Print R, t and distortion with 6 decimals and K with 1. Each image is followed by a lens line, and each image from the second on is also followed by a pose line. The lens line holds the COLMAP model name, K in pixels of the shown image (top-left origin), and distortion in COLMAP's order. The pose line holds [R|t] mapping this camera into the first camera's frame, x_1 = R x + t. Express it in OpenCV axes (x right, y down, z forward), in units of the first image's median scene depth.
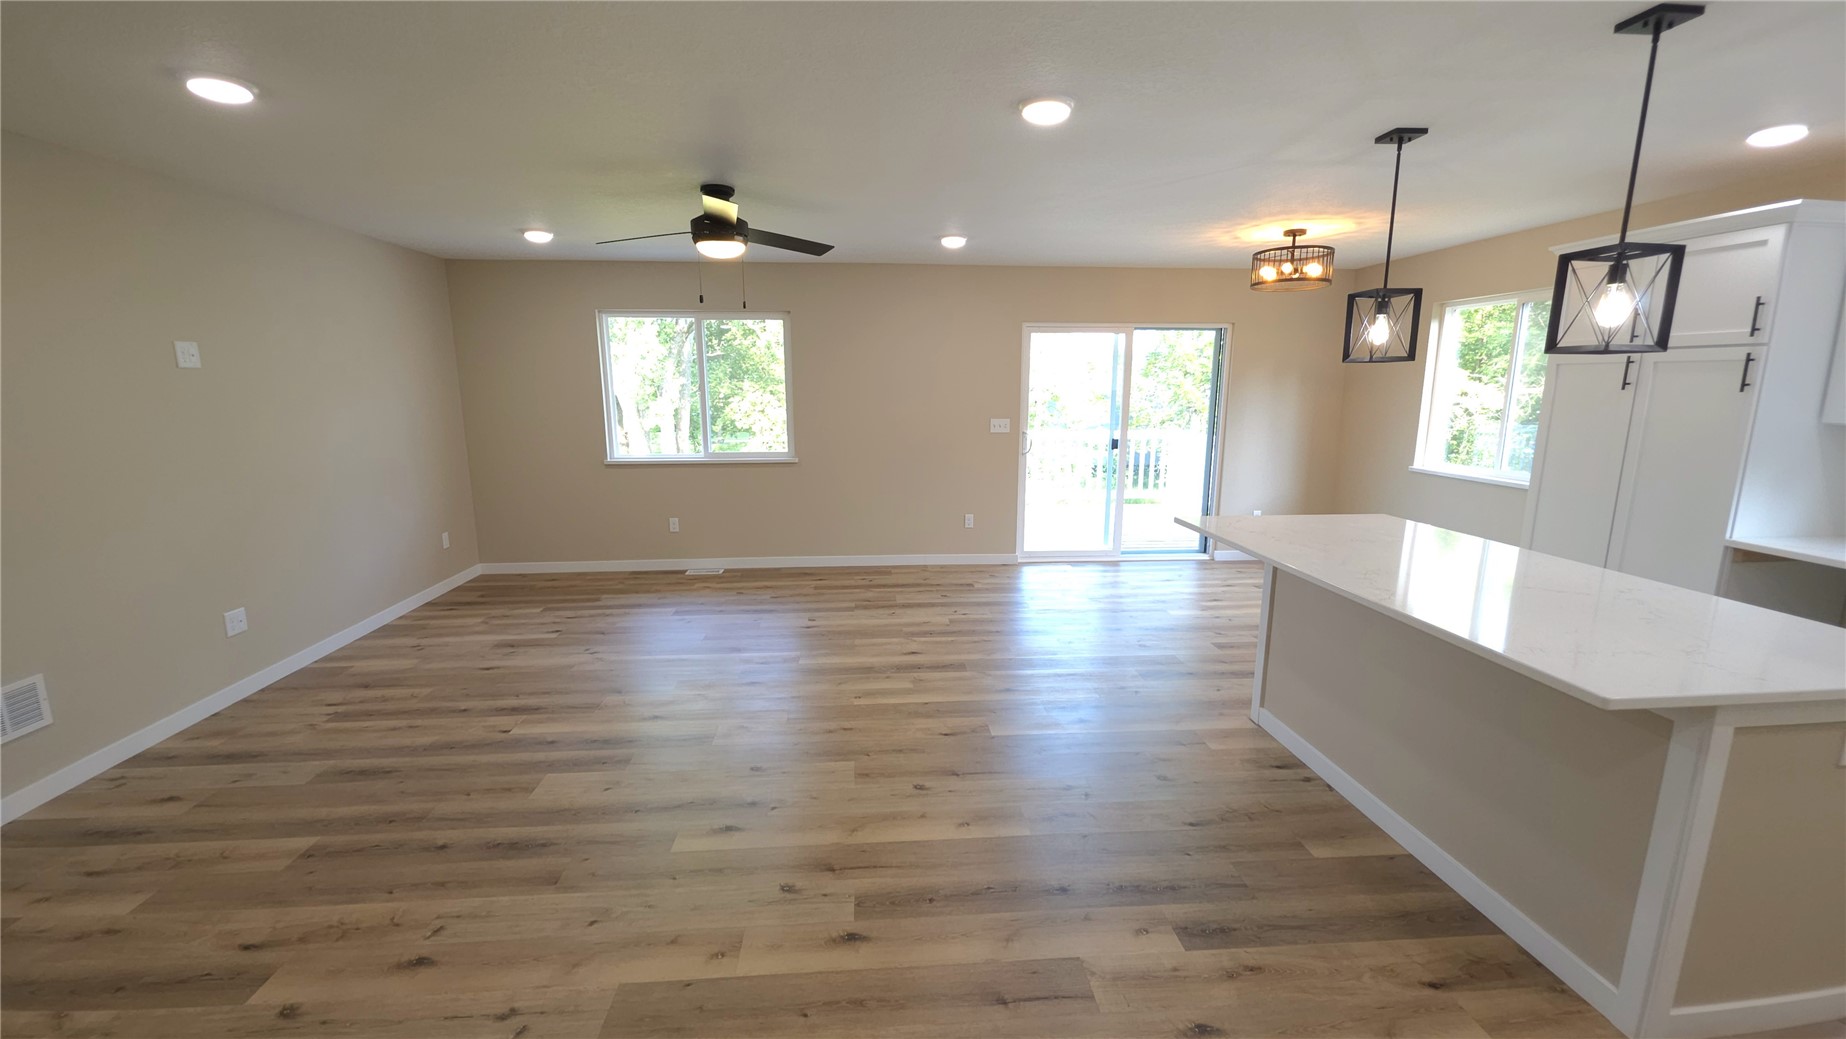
lens RADIAL K [[738.5, 0, 917.7], [0, 738.5, 527.8], [0, 0, 1]] dist [0.003041, -0.000040]
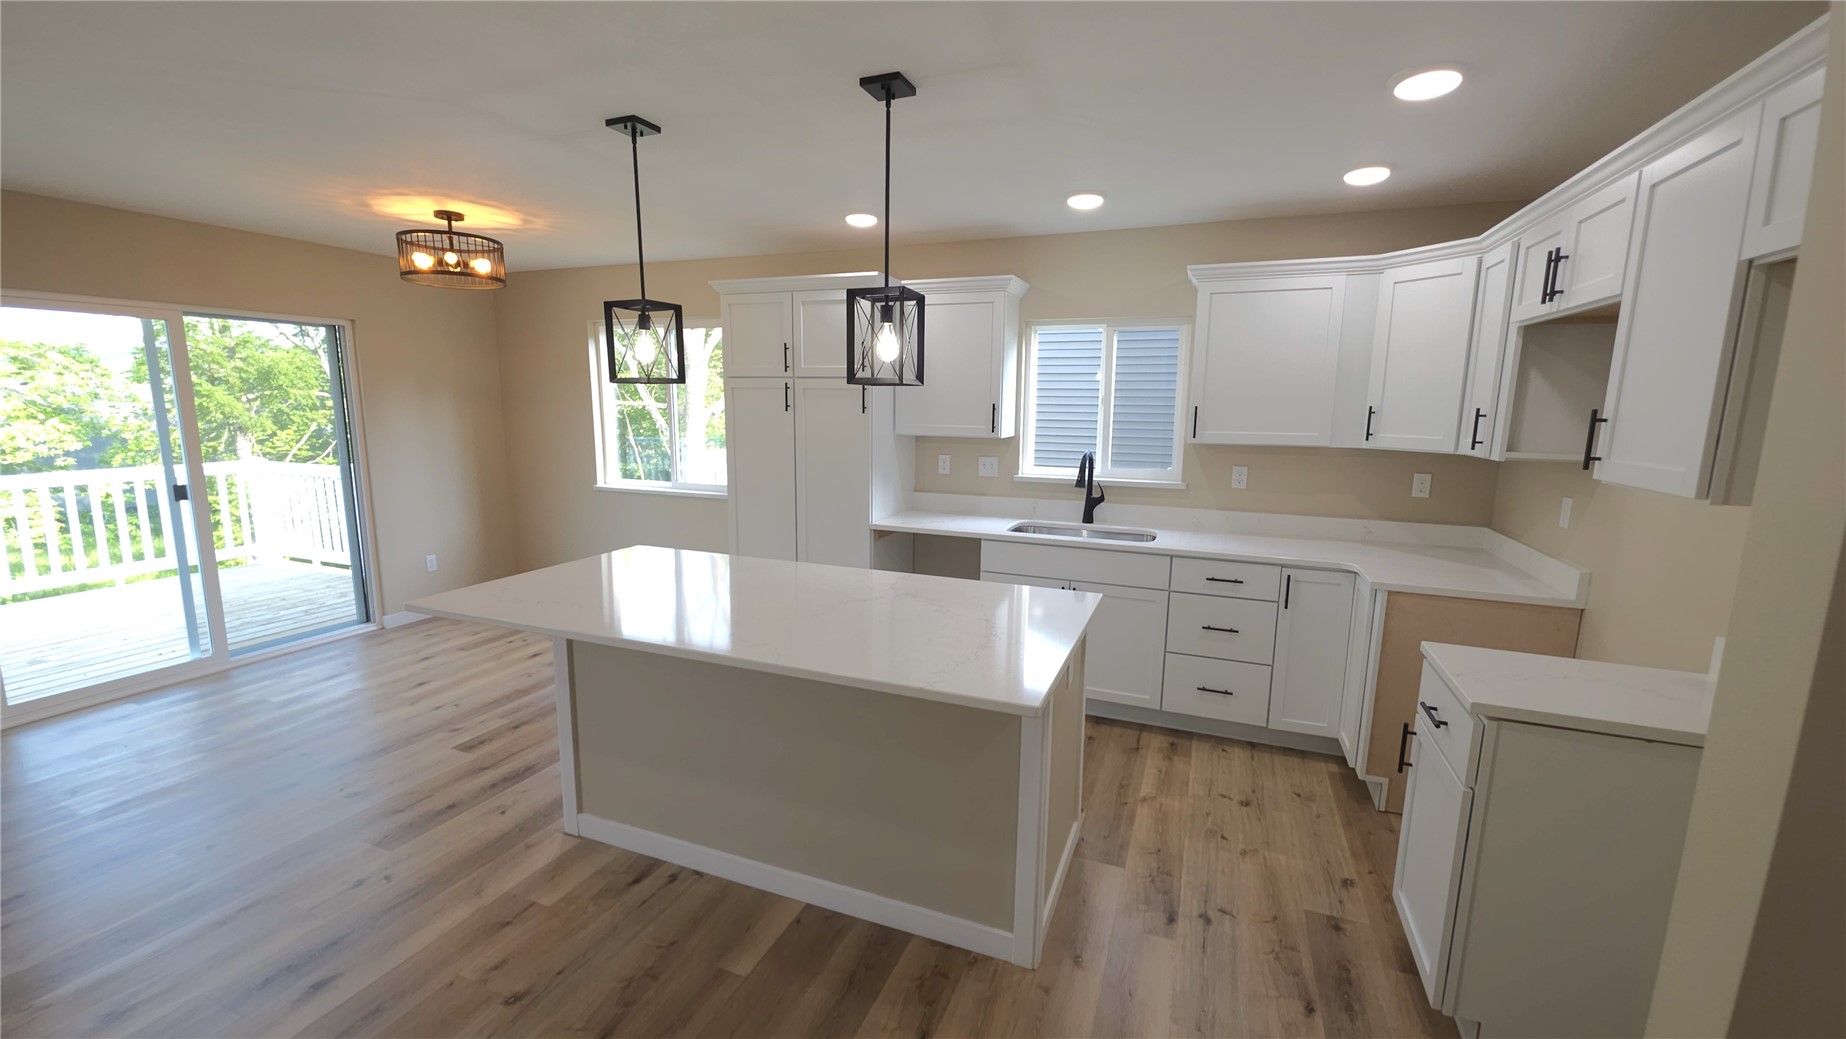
lens RADIAL K [[738.5, 0, 917.7], [0, 738.5, 527.8], [0, 0, 1]] dist [0.003041, -0.000040]
pose [[0.444579, -0.140972, 0.884577, -0.023906], [0.155544, 0.984685, 0.078751, -0.049804], [-0.882131, 0.102579, 0.459697, 0.222342]]
